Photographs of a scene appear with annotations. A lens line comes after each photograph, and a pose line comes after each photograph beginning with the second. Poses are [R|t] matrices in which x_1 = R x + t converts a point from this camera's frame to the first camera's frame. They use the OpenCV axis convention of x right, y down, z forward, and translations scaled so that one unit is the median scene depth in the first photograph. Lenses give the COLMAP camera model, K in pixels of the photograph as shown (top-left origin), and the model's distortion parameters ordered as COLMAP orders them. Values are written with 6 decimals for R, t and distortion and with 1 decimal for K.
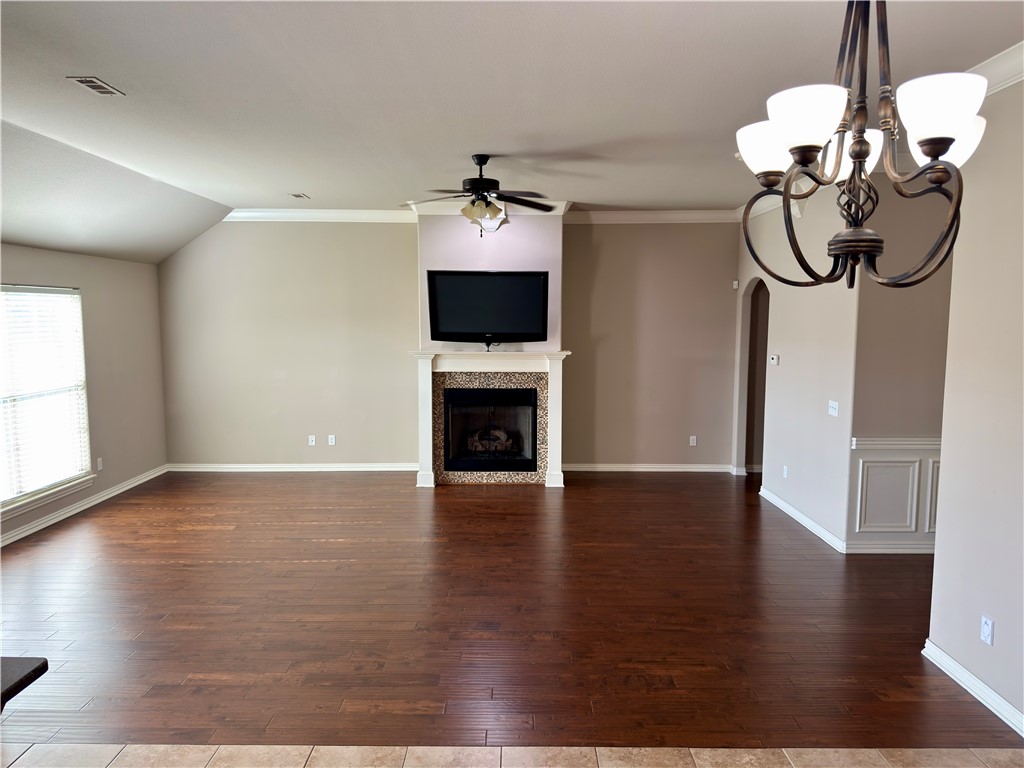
lens RADIAL K [[715.1, 0, 512.6], [0, 715.1, 386.4], [0, 0, 1]] dist [0.096060, -0.133673]
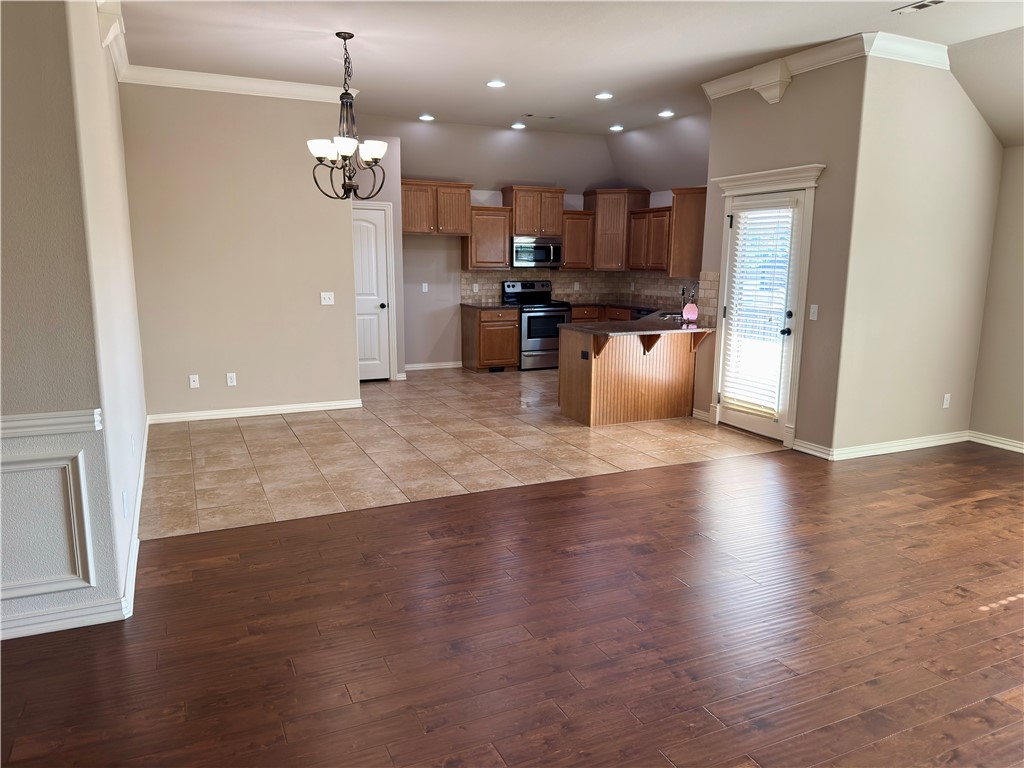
lens RADIAL K [[715.1, 0, 512.6], [0, 715.1, 386.4], [0, 0, 1]] dist [0.096060, -0.133673]
pose [[-0.906318, 0.062517, -0.417947, 0.357702], [-0.055833, 0.962614, 0.265062, -0.066834], [0.418892, 0.263566, -0.868943, 1.260902]]
